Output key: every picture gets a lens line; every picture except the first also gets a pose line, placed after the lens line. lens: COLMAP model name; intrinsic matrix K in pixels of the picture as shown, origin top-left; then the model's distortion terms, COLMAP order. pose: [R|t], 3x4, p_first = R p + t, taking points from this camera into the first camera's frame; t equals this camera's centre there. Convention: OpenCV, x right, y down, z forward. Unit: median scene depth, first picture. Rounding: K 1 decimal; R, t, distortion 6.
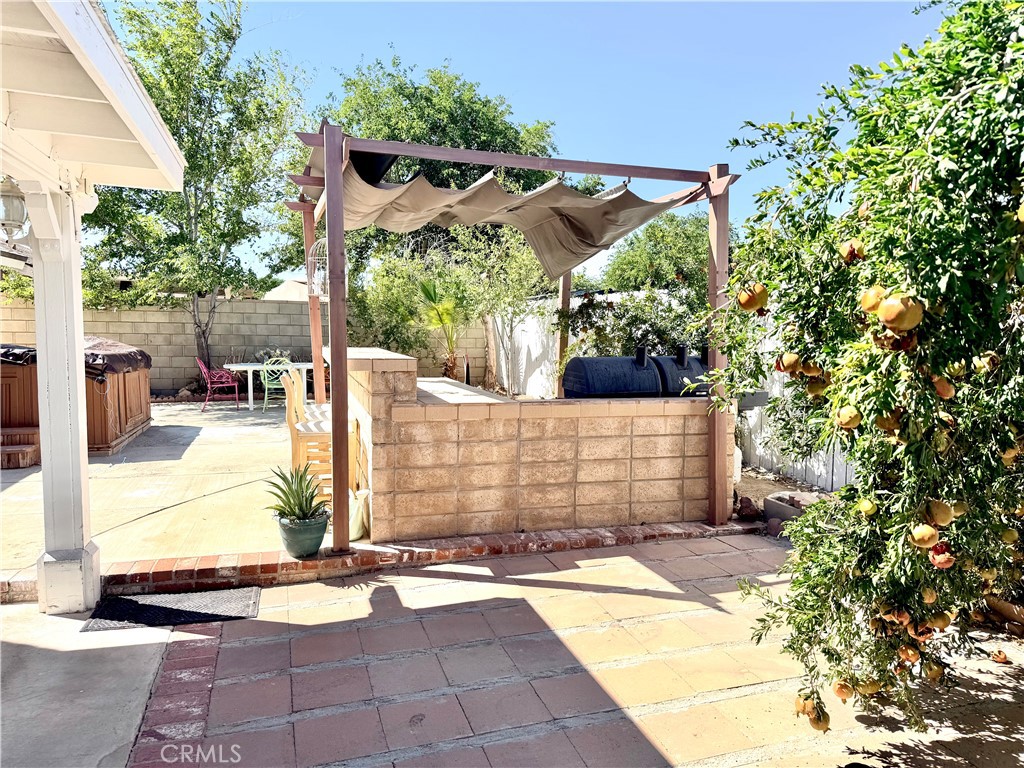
lens RADIAL K [[711.2, 0, 510.0], [0, 711.2, 379.2], [0, 0, 1]] dist [0.013228, -0.009629]
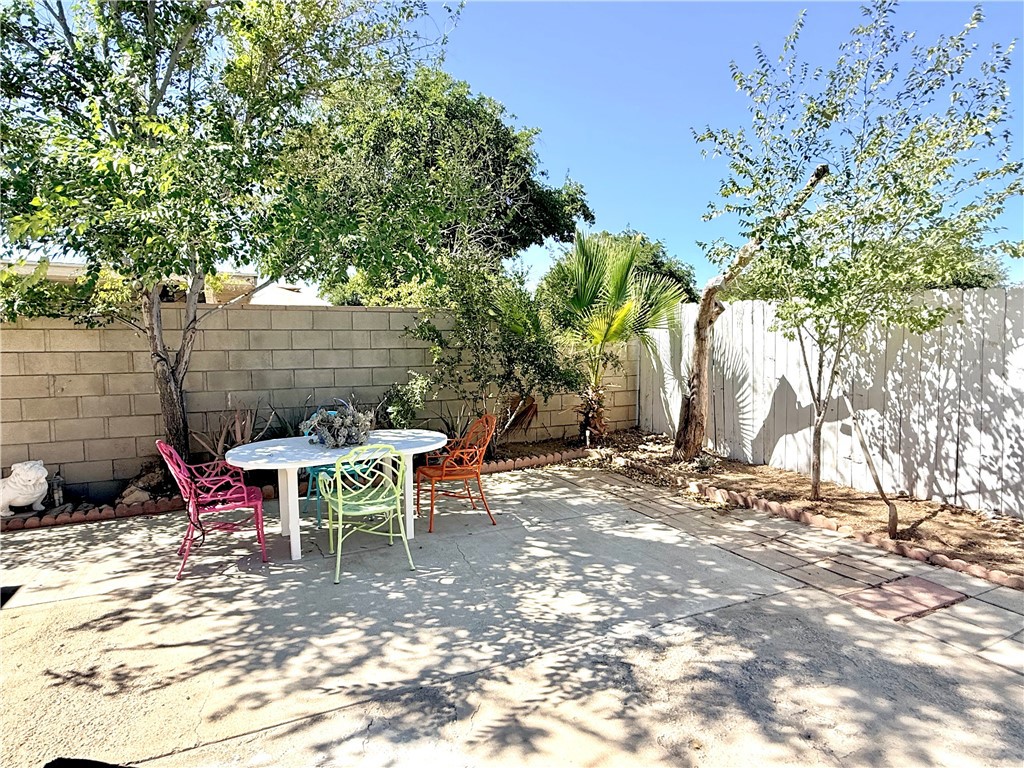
lens RADIAL K [[589.9, 0, 509.5], [0, 589.9, 379.2], [0, 0, 1]] dist [-0.021093, 0.000620]
pose [[0.993132, -0.023726, 0.114569, -0.699868], [0.023963, 0.999713, -0.000692, -0.153631], [-0.114520, 0.003433, 0.993415, 1.630426]]
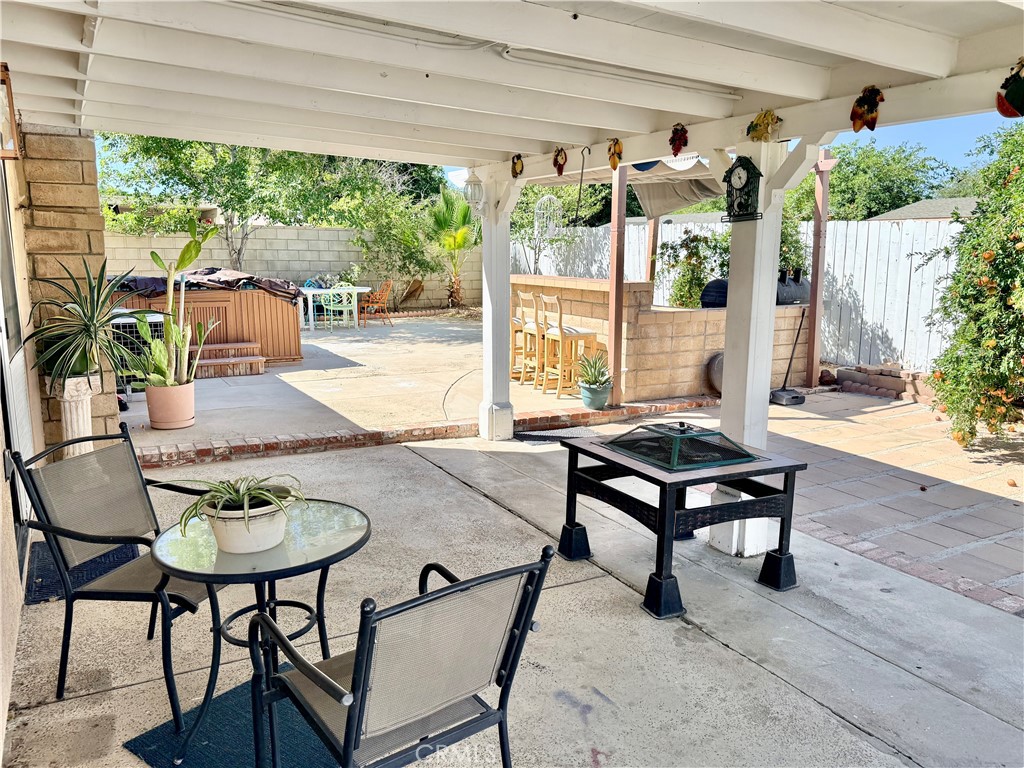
lens RADIAL K [[768.7, 0, 514.8], [0, 768.7, 390.3], [0, 0, 1]] dist [0.027577, -0.001478]
pose [[0.981532, -0.036208, 0.187839, -0.721103], [0.014616, 0.993248, 0.115086, 0.005819], [-0.190738, -0.110215, 0.975434, -0.574739]]
